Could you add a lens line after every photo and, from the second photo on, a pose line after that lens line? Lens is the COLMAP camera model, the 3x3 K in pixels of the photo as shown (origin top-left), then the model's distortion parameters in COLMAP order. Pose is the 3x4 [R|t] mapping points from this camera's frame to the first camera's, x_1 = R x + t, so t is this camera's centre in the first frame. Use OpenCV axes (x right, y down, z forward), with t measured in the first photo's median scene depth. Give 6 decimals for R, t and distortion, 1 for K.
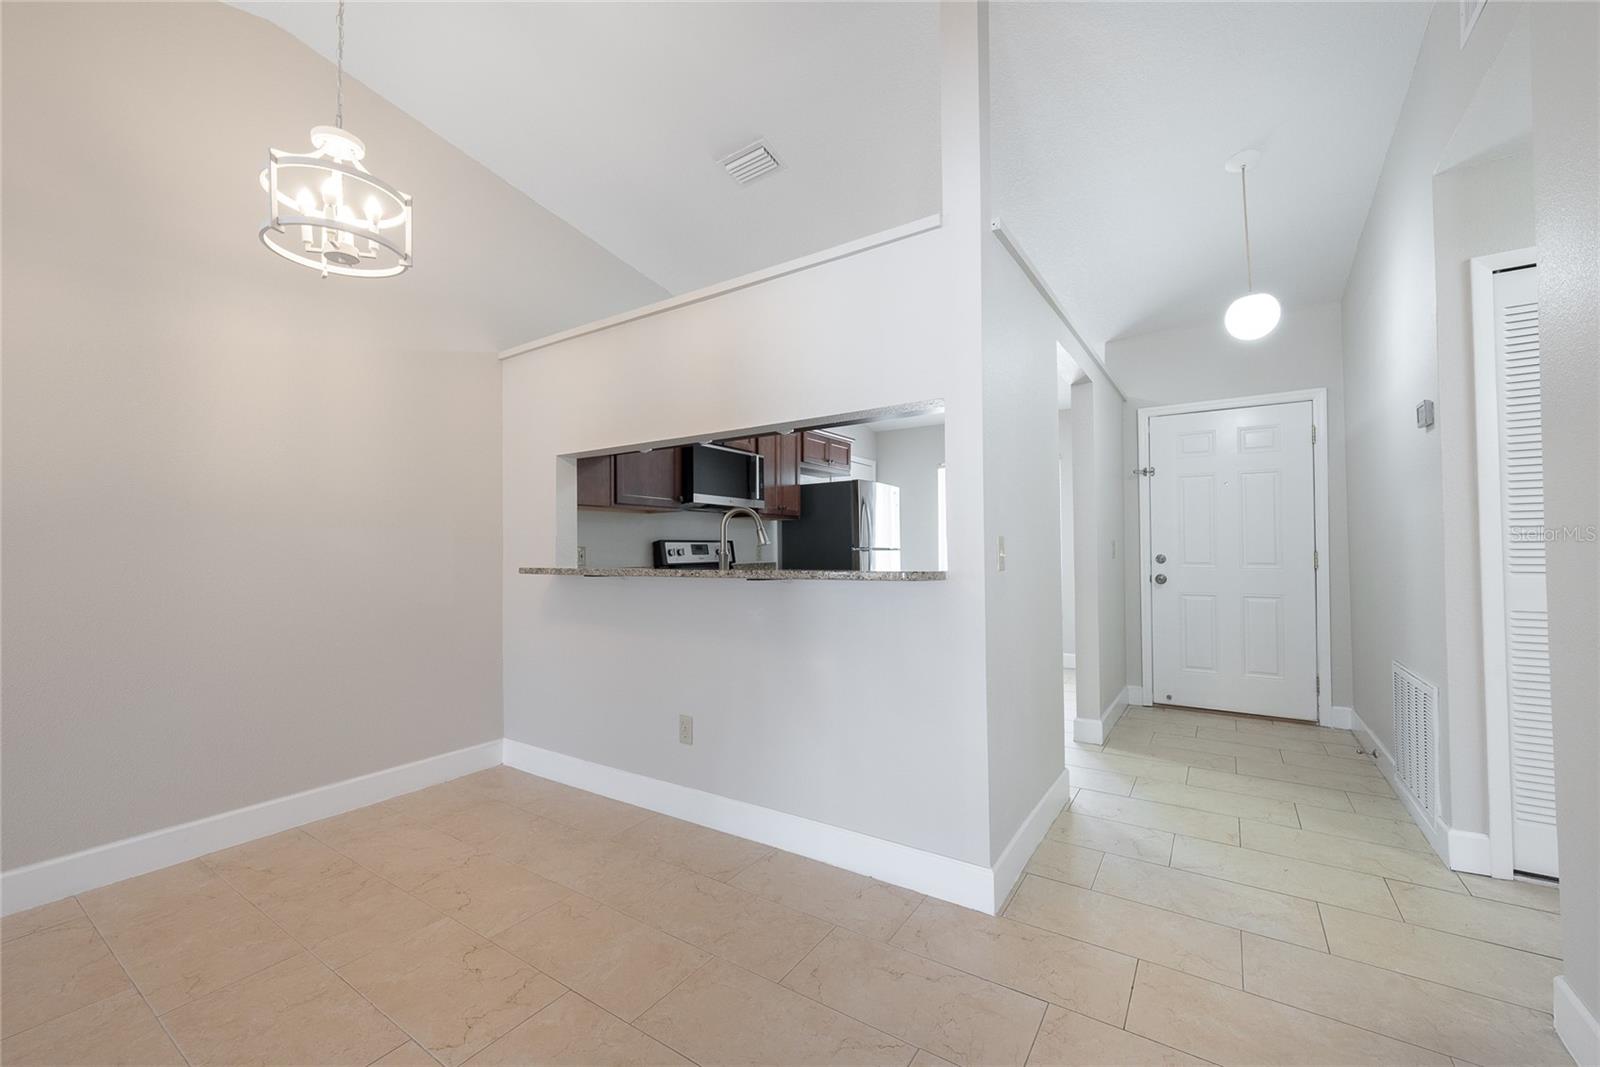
lens RADIAL K [[638.9, 0, 811.5], [0, 638.9, 539.9], [0, 0, 1]] dist [0.000002, 0.000191]
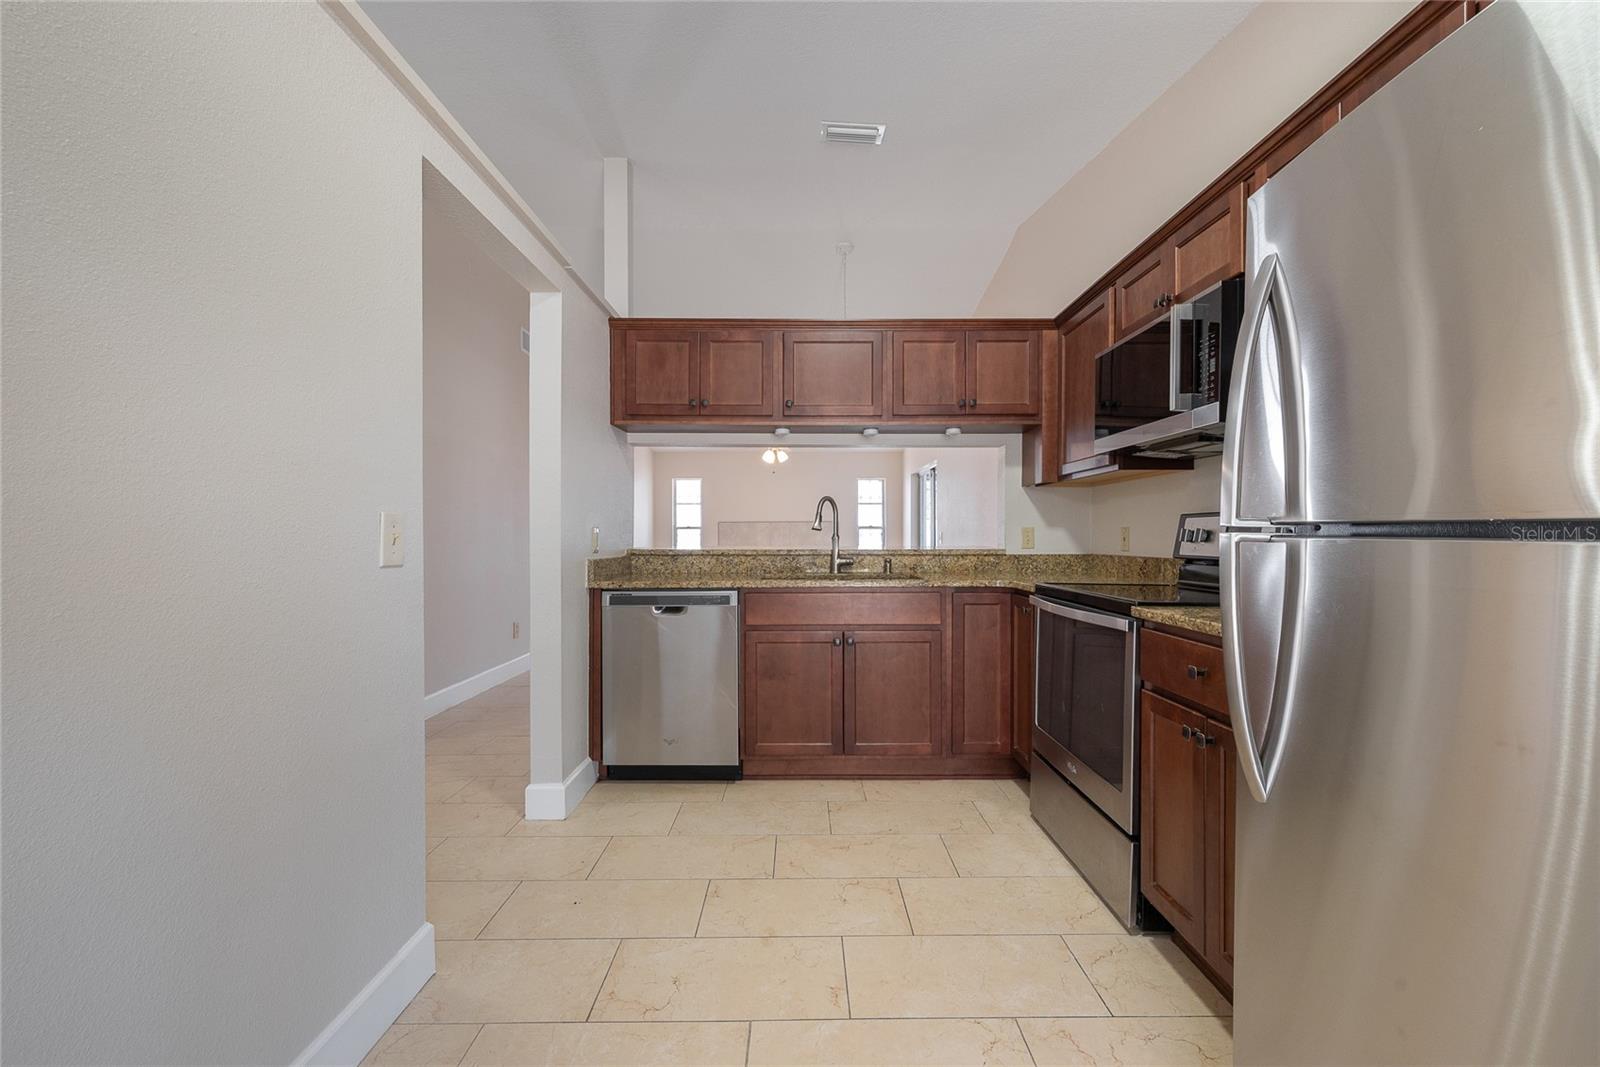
lens RADIAL K [[641.3, 0, 805.6], [0, 641.3, 538.0], [0, 0, 1]] dist [-0.000278, -0.000279]
pose [[-0.835192, 0.011779, -0.549833, 0.511375], [0.018076, 0.999818, -0.006038, 0.025694], [0.549662, -0.014982, -0.835253, 1.770156]]
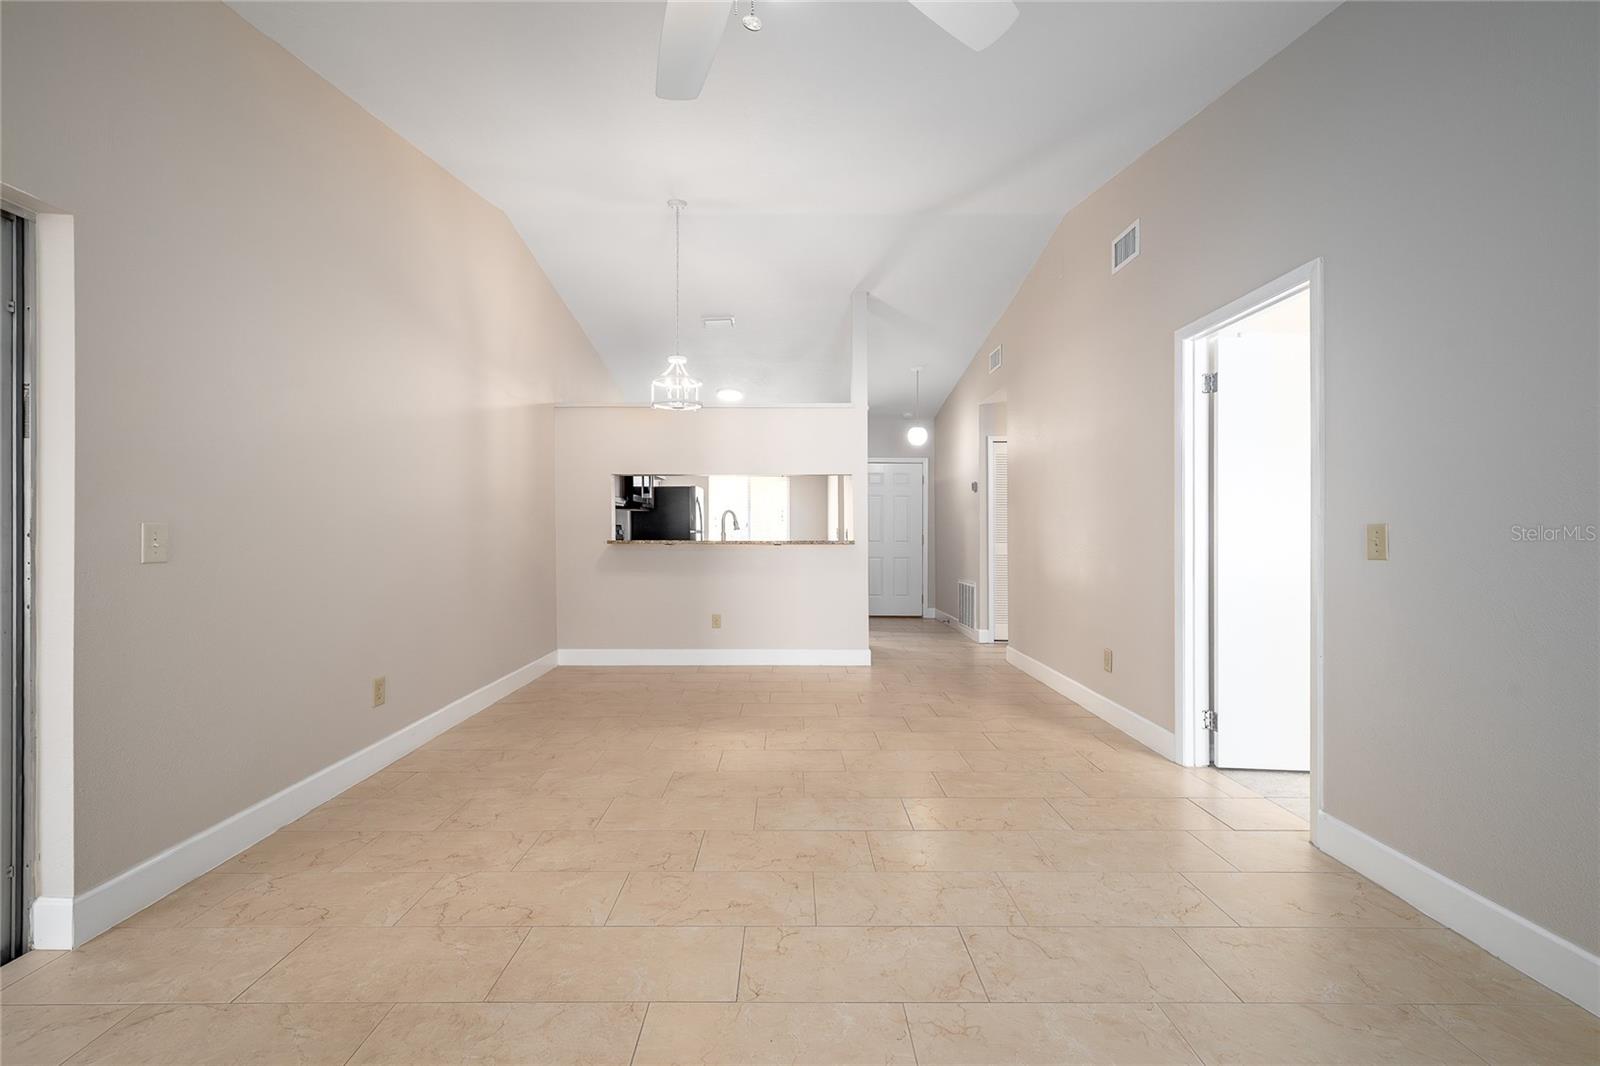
lens RADIAL K [[652.3, 0, 801.2], [0, 652.3, 530.1], [0, 0, 1]] dist [-0.000990, -0.000320]
pose [[0.829977, 0.014775, 0.557602, -0.951082], [-0.021477, 0.999754, 0.005478, -0.005985], [-0.557384, -0.016522, 0.830091, -0.716313]]
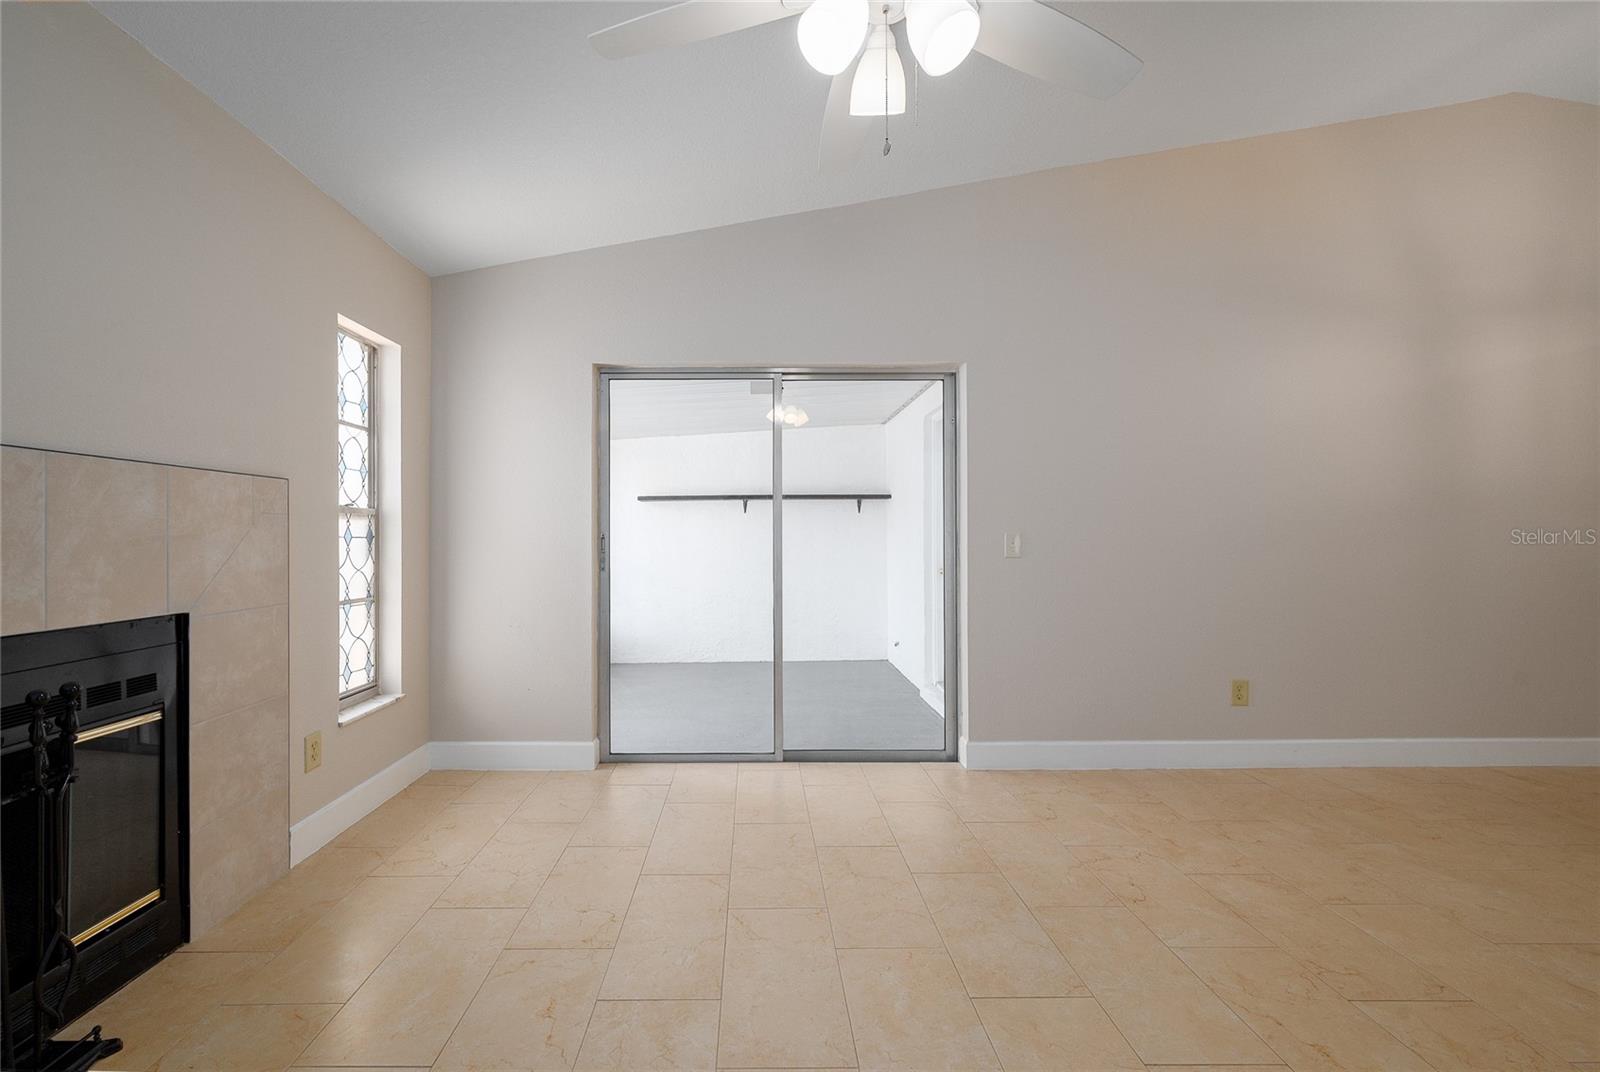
lens RADIAL K [[663.9, 0, 750.7], [0, 663.9, 536.5], [0, 0, 1]] dist [-0.000173, 0.000156]
pose [[0.546578, 0.004795, -0.837394, -0.484023], [0.014625, 0.999776, 0.015271, -0.013127], [0.837280, -0.020593, 0.546386, -0.746446]]
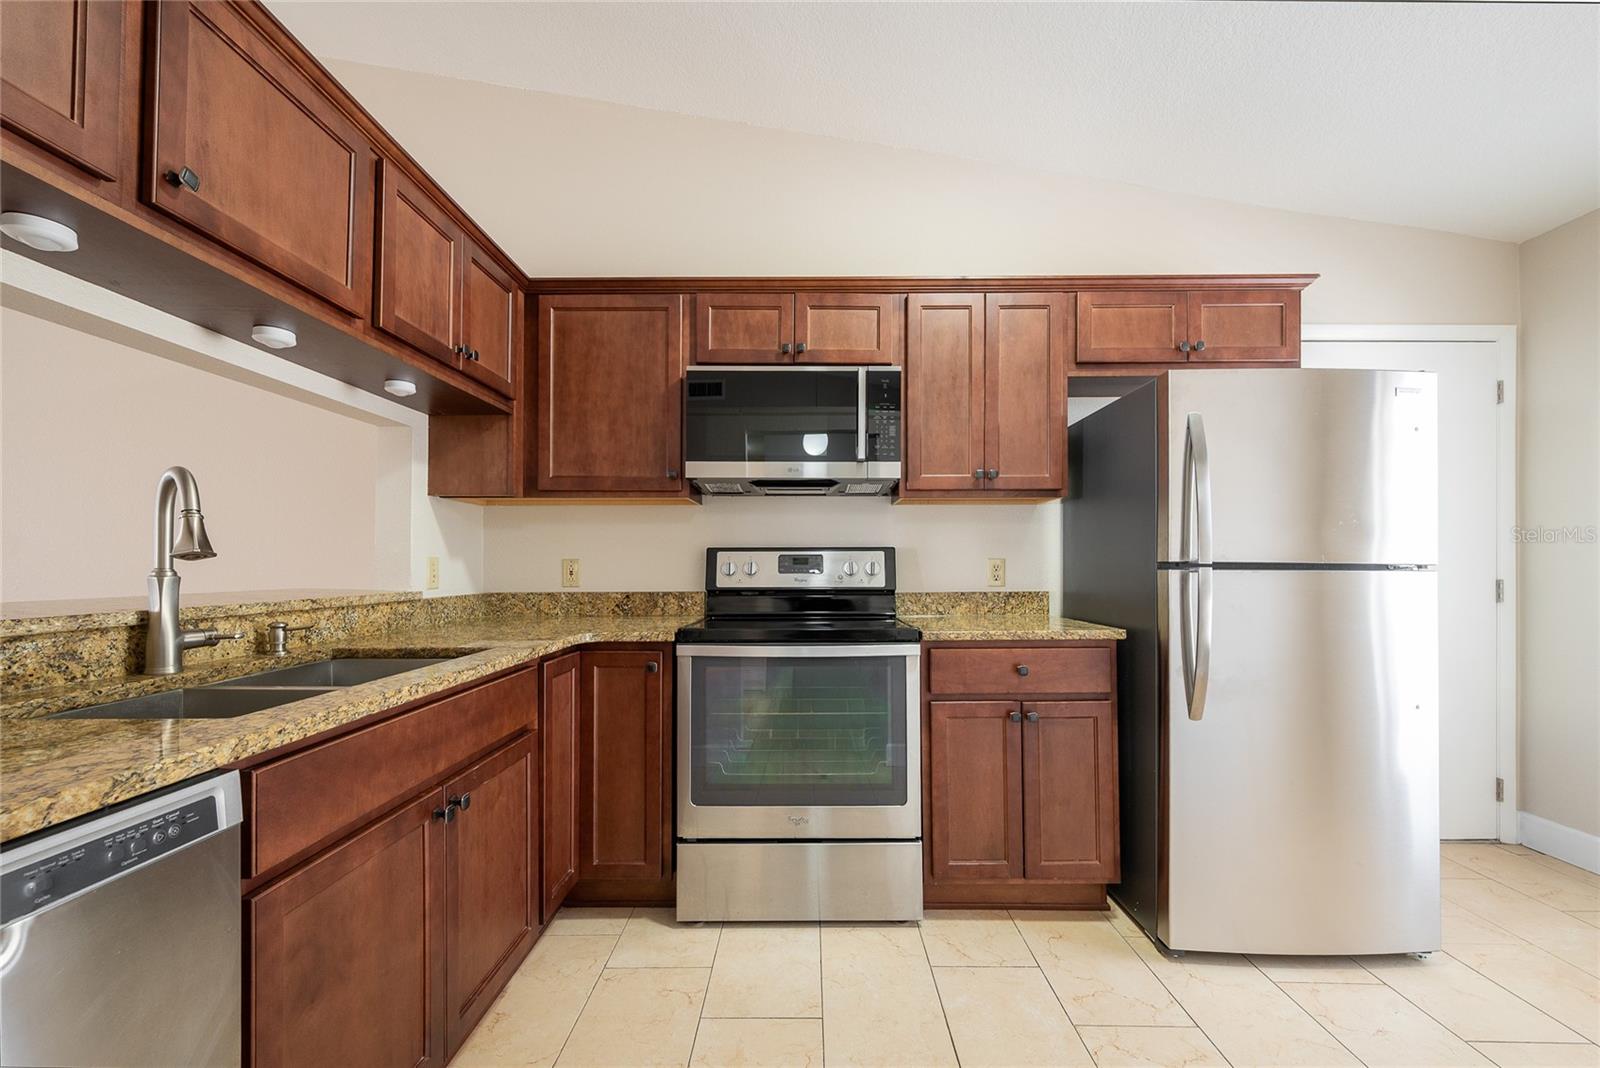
lens RADIAL K [[644.9, 0, 801.9], [0, 644.9, 561.3], [0, 0, 1]] dist [0.000595, 0.000089]
pose [[0.537081, 0.003359, -0.843524, 0.437315], [0.012278, 0.999855, 0.011800, 0.008630], [0.843441, -0.016694, 0.536962, 1.016768]]
